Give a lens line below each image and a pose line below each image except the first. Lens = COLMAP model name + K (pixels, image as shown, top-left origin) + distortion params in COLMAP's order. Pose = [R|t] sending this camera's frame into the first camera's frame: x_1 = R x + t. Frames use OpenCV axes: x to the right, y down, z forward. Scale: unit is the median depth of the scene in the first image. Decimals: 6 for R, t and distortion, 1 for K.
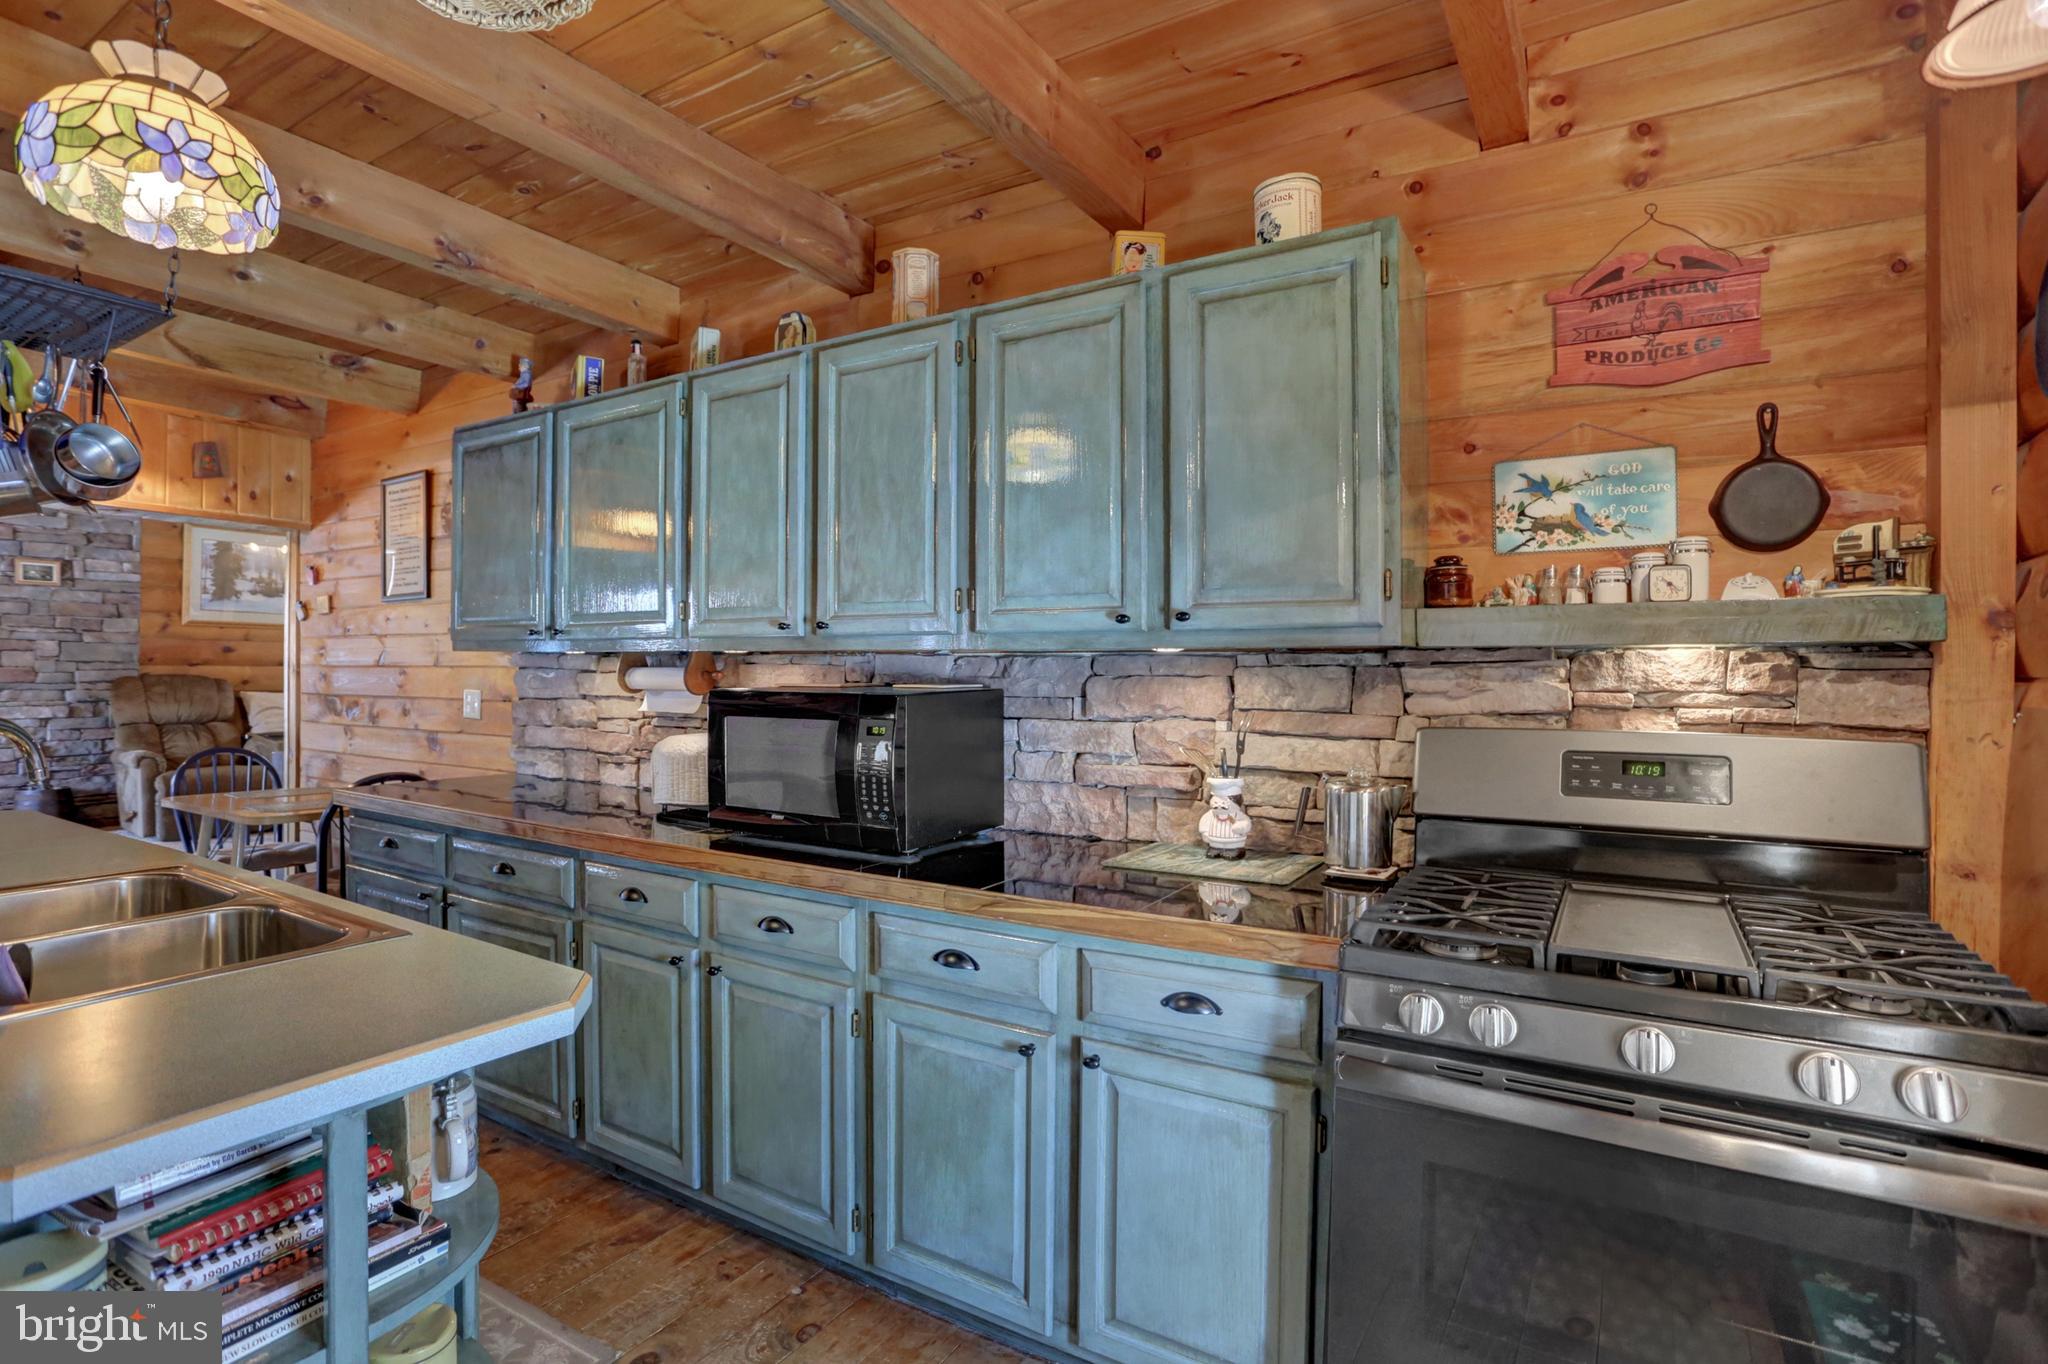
lens RADIAL K [[1021.8, 0, 1029.4], [0, 1021.8, 671.3], [0, 0, 1]] dist [-0.067112, 0.021983]
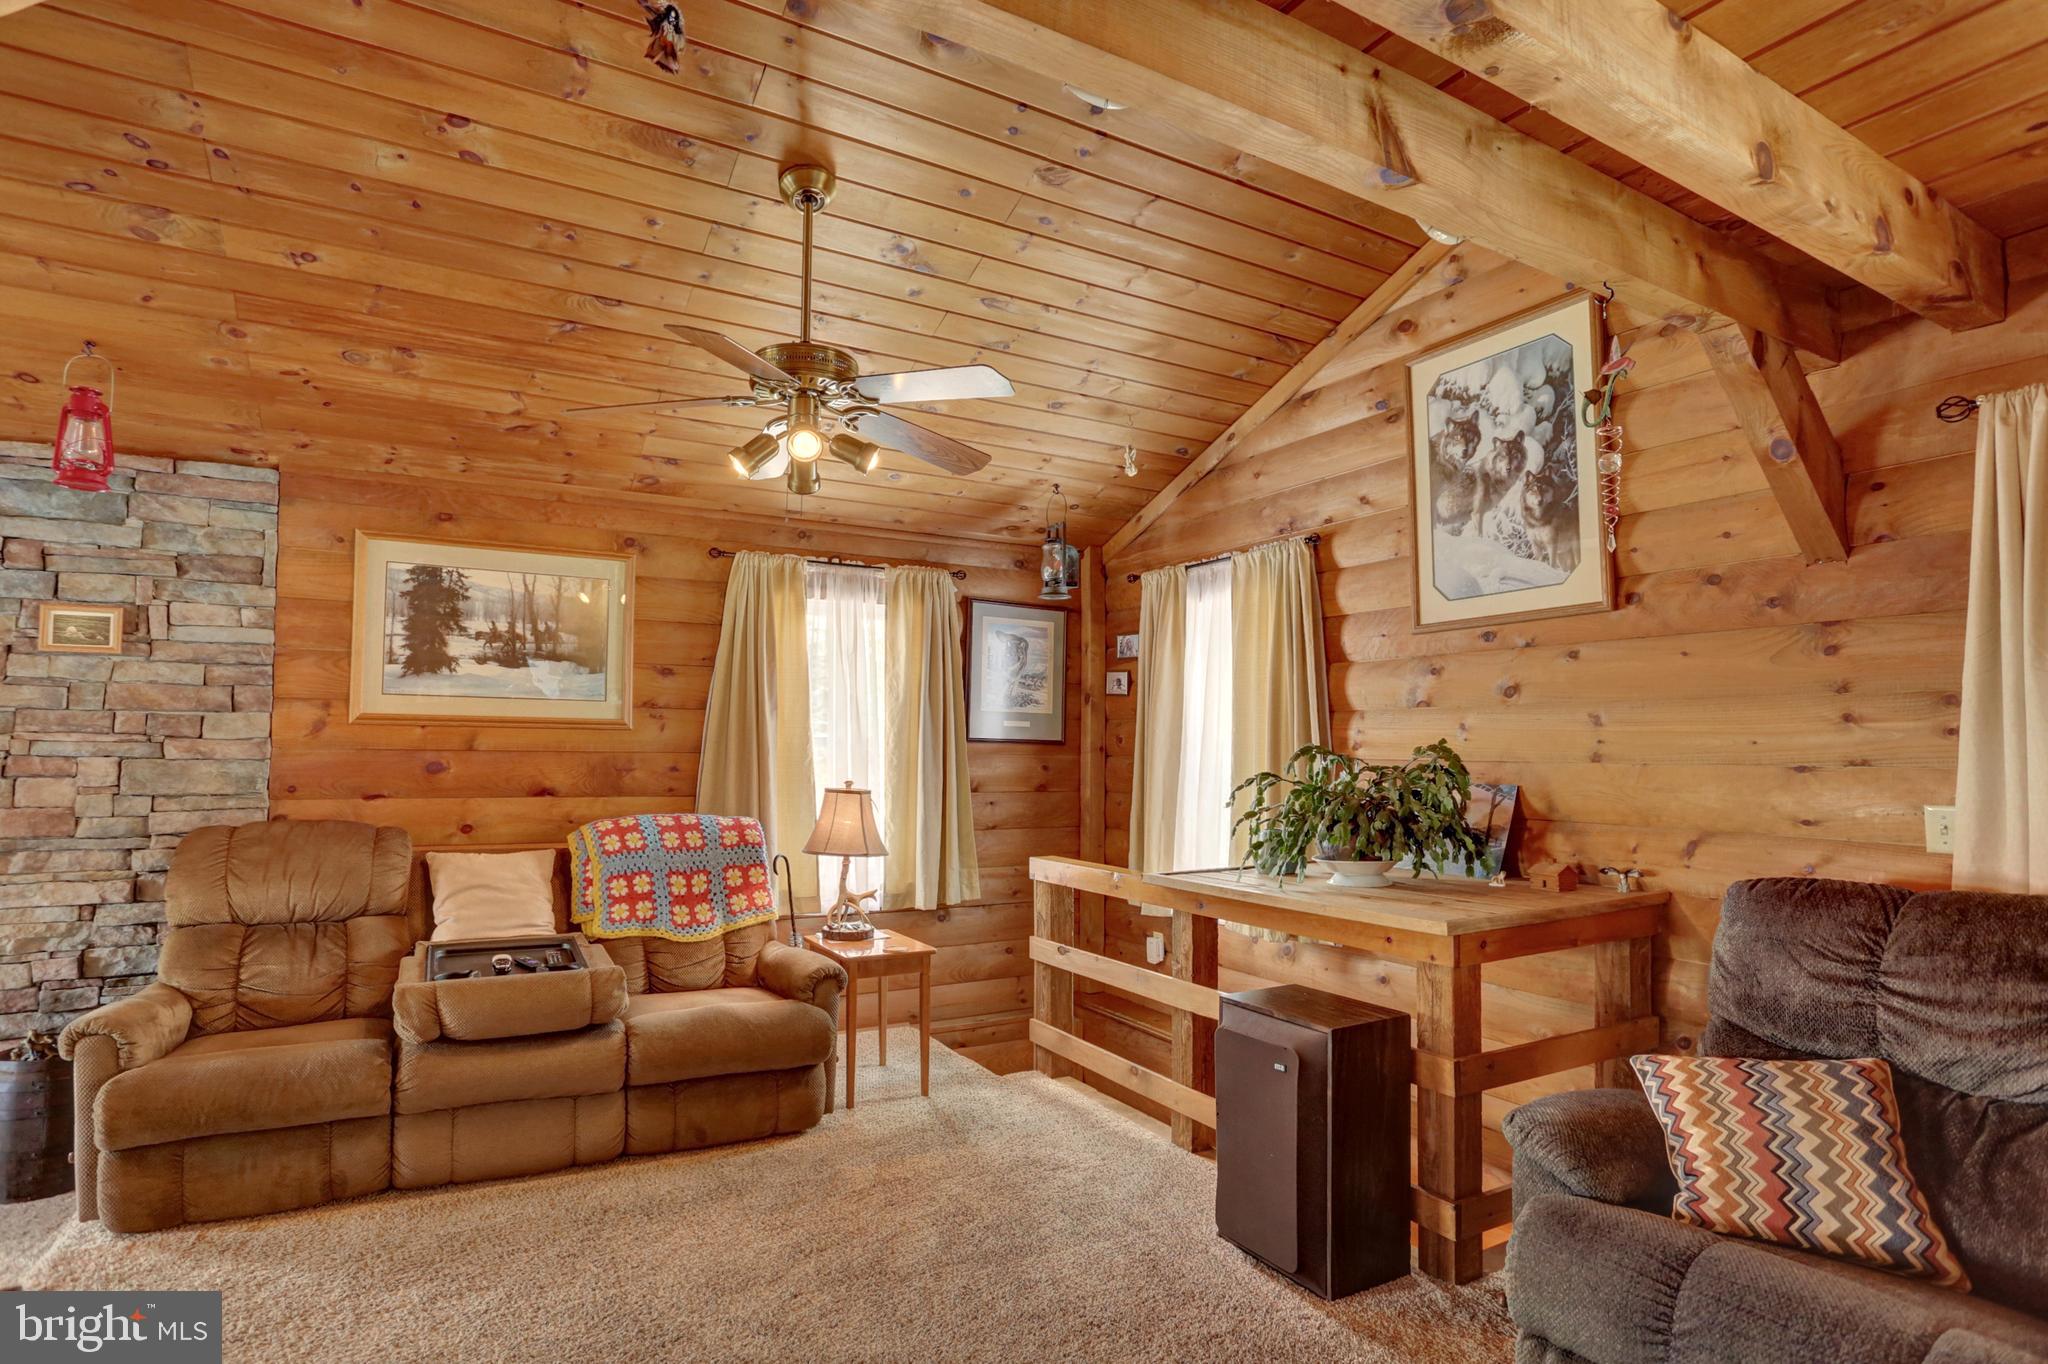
lens RADIAL K [[1021.8, 0, 1076.1], [0, 1021.8, 723.2], [0, 0, 1]] dist [-0.067112, 0.021983]
pose [[0.863471, -0.023654, -0.503844, -0.266744], [0.004811, 0.999241, -0.038667, -0.025721], [0.504376, 0.030964, 0.862929, 0.774258]]
